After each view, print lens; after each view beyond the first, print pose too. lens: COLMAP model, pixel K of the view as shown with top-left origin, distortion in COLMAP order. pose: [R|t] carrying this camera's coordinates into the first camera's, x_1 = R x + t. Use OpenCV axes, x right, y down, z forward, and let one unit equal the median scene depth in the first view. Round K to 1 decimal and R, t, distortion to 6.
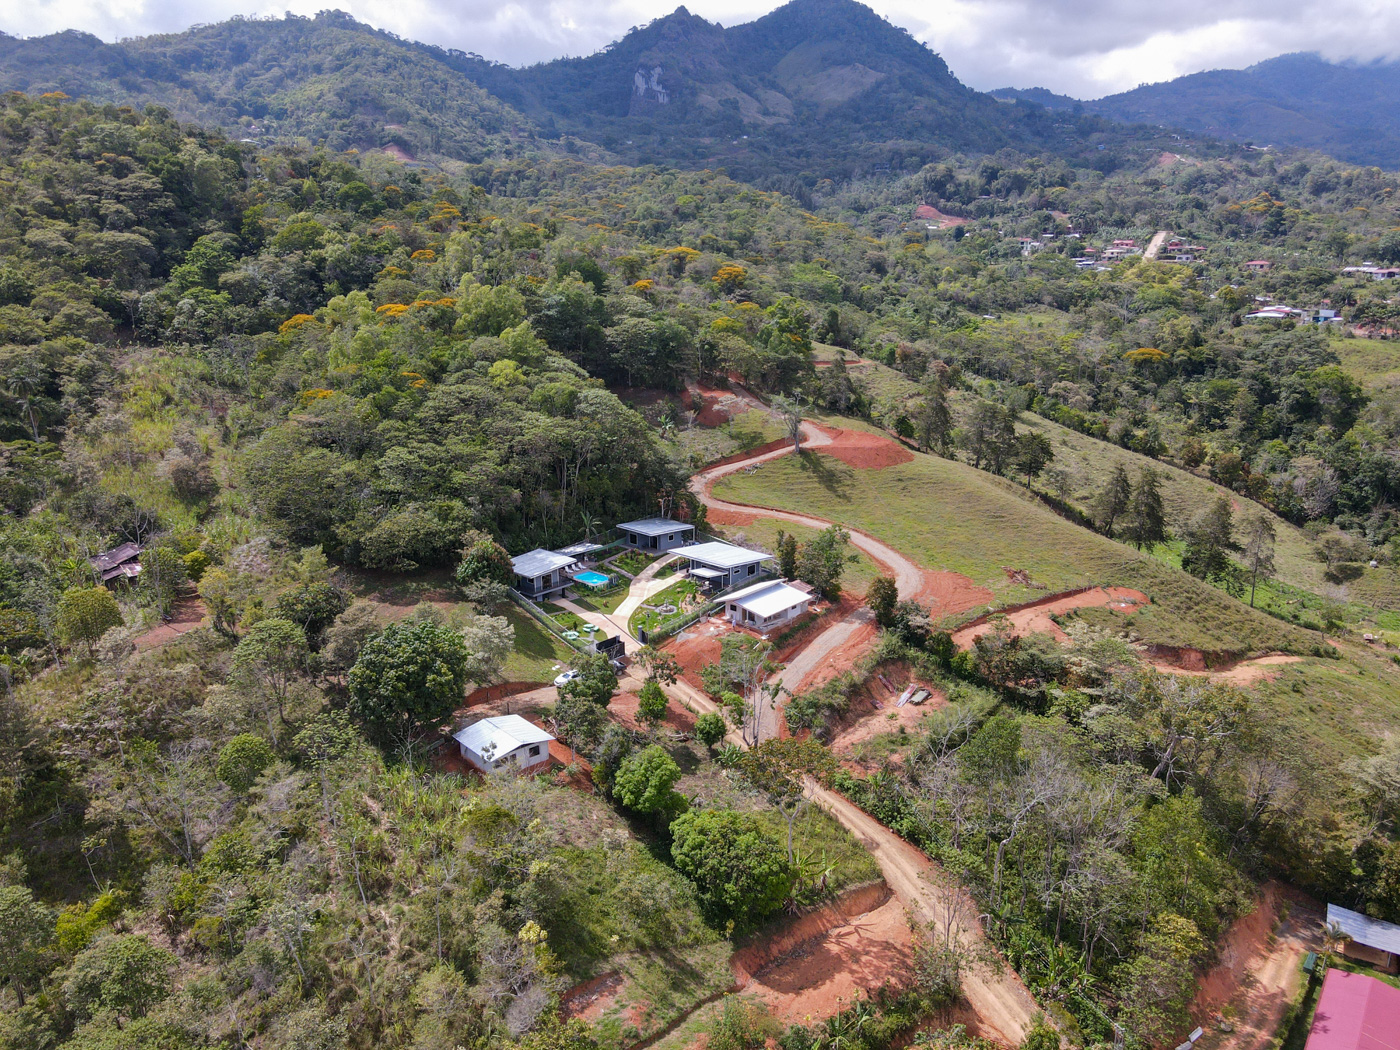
lens RADIAL K [[1033.2, 0, 701.1], [0, 1033.2, 518.7], [0, 0, 1]] dist [-0.003821, 0.034744]
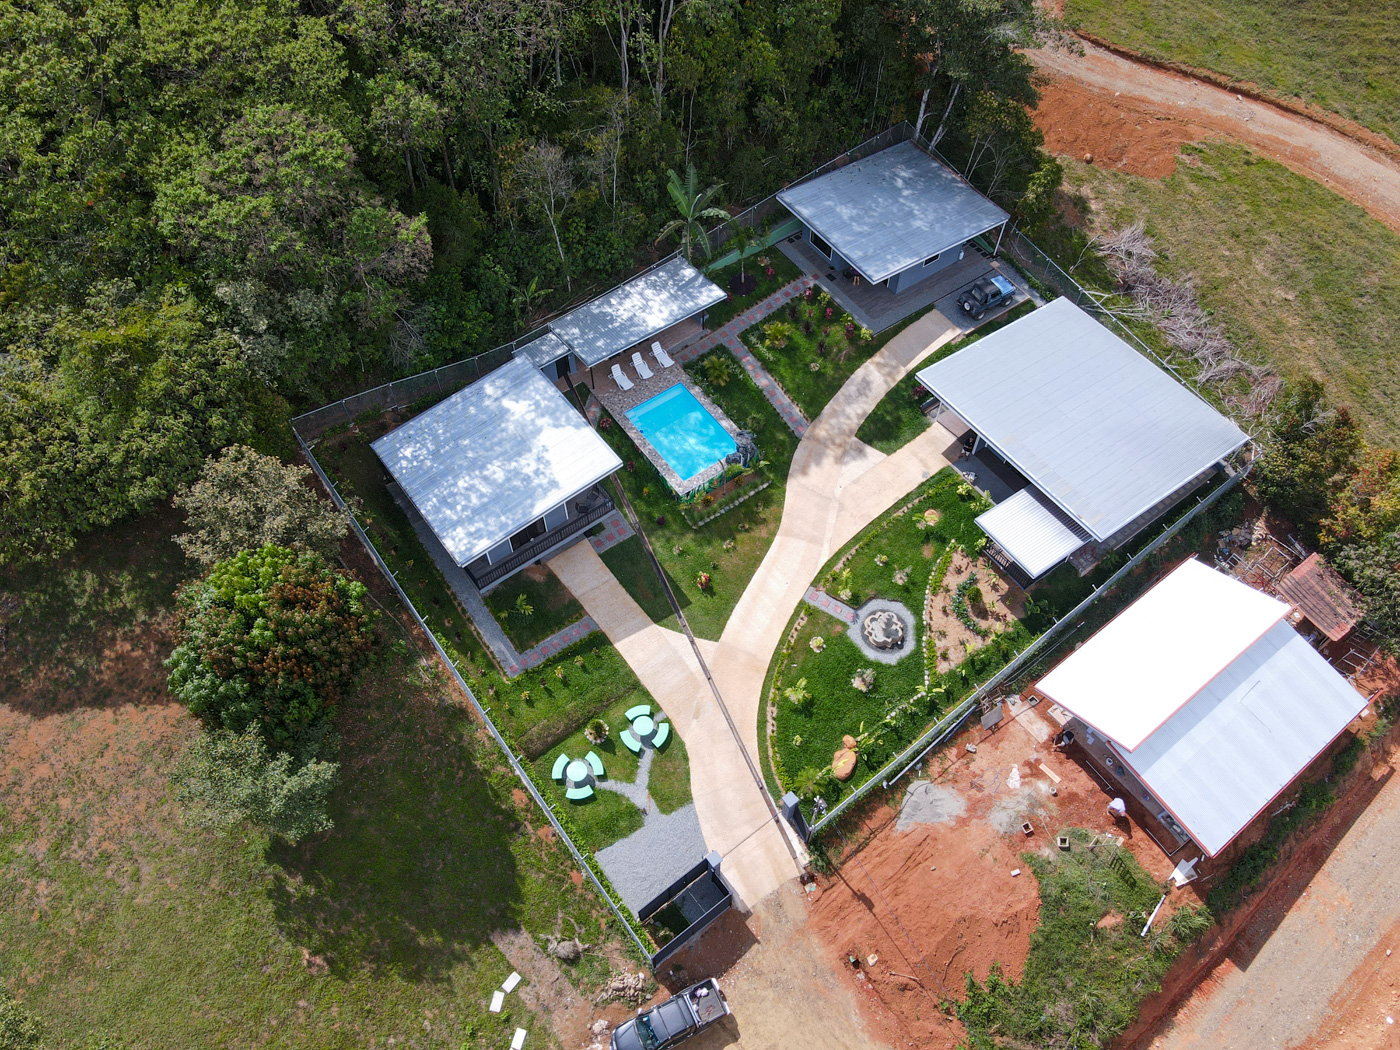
lens RADIAL K [[1033.2, 0, 701.1], [0, 1033.2, 518.7], [0, 0, 1]] dist [-0.003821, 0.034744]
pose [[0.982185, 0.157295, -0.102817, -0.058084], [-0.049574, 0.744638, 0.665625, -0.145990], [0.181261, -0.648670, 0.739170, 0.708626]]
